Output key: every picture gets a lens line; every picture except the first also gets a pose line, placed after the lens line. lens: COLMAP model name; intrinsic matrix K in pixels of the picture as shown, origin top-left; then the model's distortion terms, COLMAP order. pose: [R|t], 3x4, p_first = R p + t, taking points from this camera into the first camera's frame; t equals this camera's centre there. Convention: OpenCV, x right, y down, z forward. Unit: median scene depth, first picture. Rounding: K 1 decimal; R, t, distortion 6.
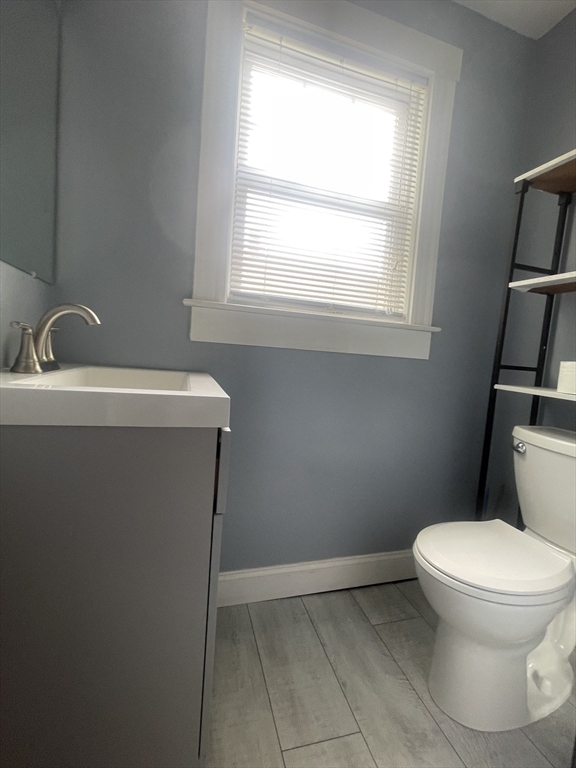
lens RADIAL K [[339.3, 0, 288.0], [0, 339.3, 384.0], [0, 0, 1]] dist [0.000984, -0.000031]
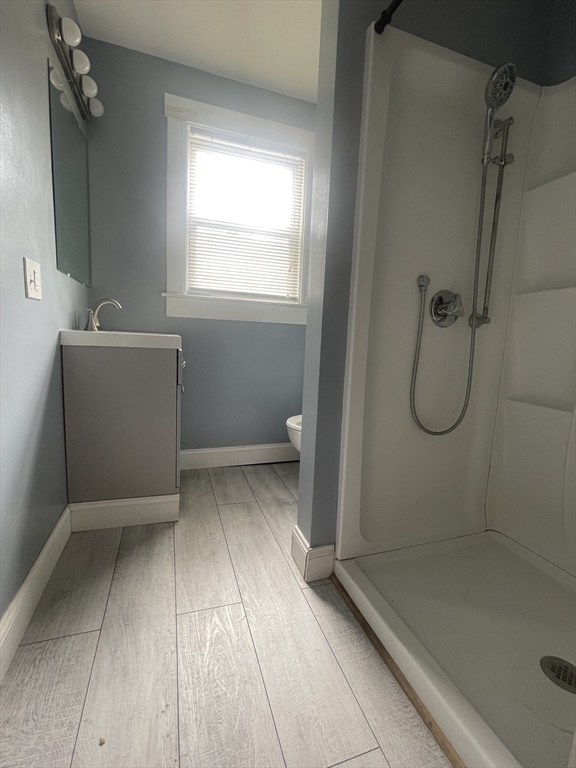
lens RADIAL K [[339.3, 0, 288.0], [0, 339.3, 384.0], [0, 0, 1]] dist [0.000984, -0.000031]
pose [[0.998951, -0.029338, 0.035153, 0.272801], [0.027174, 0.997795, 0.060547, 0.135037], [-0.036852, -0.059528, 0.997546, -0.814544]]
